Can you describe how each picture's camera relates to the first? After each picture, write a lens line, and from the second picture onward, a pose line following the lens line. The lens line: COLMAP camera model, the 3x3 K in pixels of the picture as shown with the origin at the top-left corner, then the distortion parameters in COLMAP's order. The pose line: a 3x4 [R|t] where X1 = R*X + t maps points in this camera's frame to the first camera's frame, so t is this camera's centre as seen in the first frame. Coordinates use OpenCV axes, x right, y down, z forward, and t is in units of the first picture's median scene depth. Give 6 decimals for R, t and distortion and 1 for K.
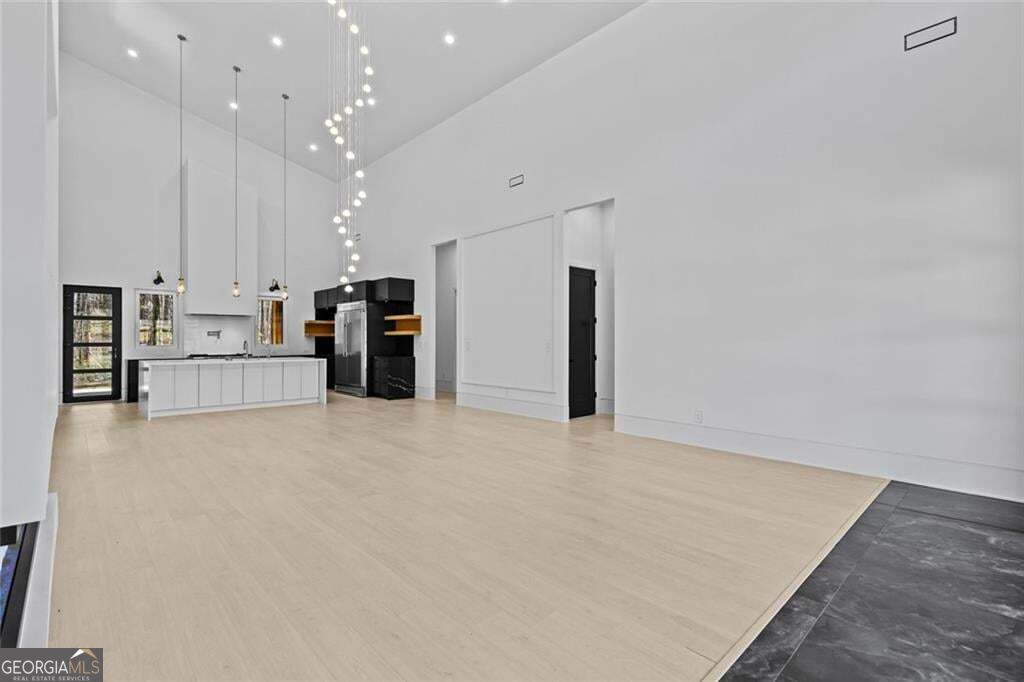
lens RADIAL K [[465.3, 0, 514.4], [0, 465.3, 336.6], [0, 0, 1]] dist [0.000609, -0.000336]
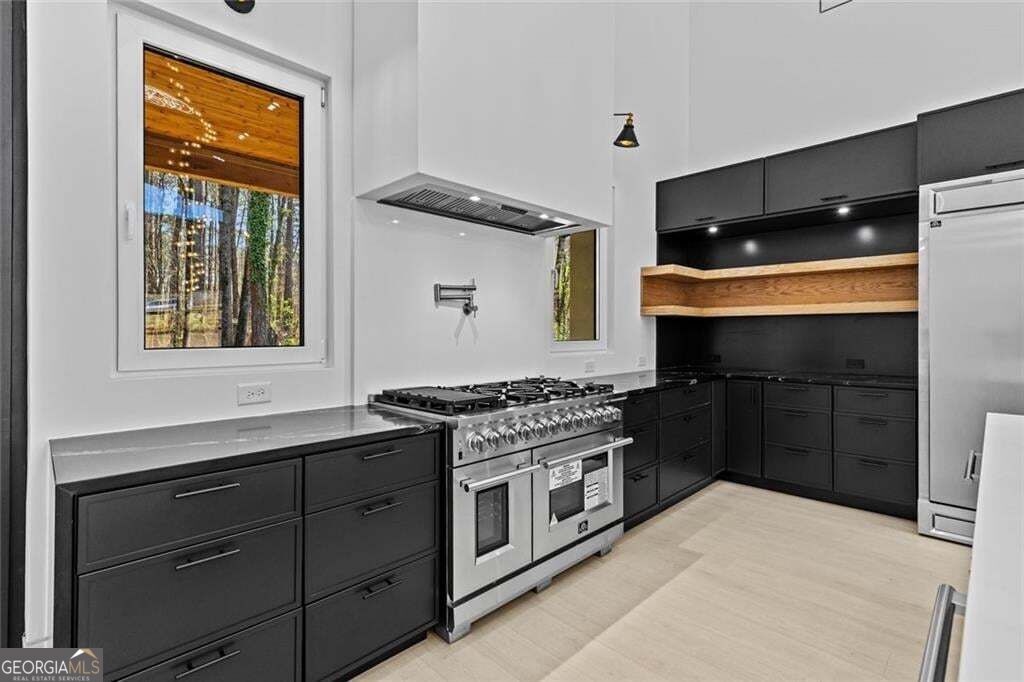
lens RADIAL K [[468.3, 0, 489.7], [0, 468.3, 330.5], [0, 0, 1]] dist [-0.015184, -0.000130]
pose [[0.999744, 0.006231, 0.021763, -0.657734], [-0.006387, 0.999955, 0.007061, 0.009917], [-0.021718, -0.007198, 0.999738, 0.797160]]
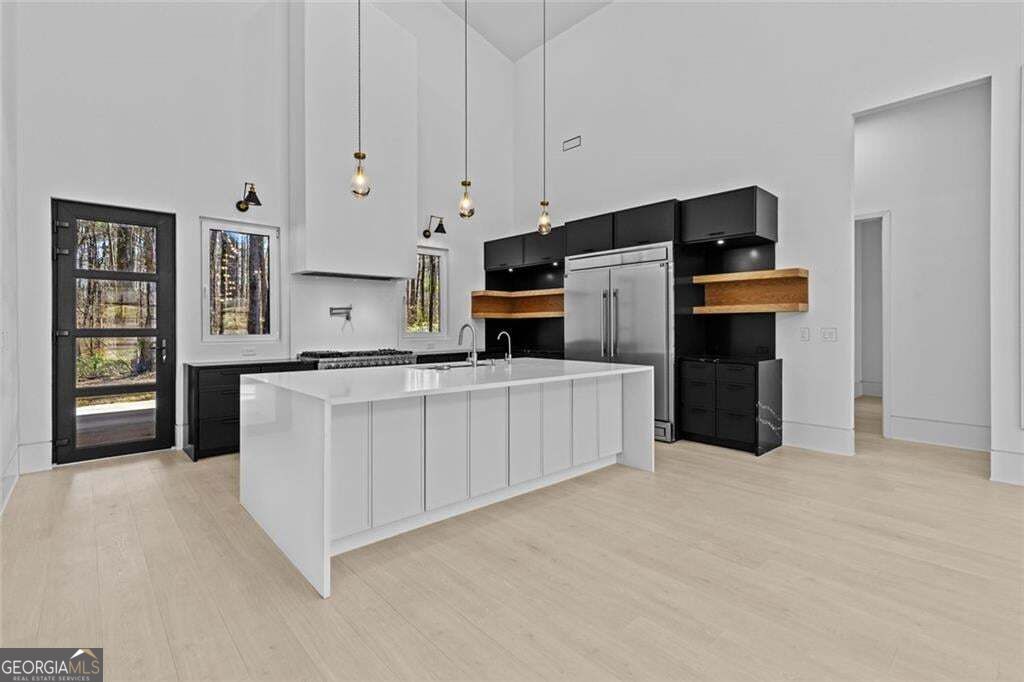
lens RADIAL K [[465.3, 0, 503.5], [0, 465.3, 325.3], [0, 0, 1]] dist [0.000609, -0.000336]
pose [[0.999934, -0.000834, -0.011481, -0.473596], [0.000910, 0.999978, 0.006555, 0.005810], [0.011475, -0.006565, 0.999913, 0.496513]]
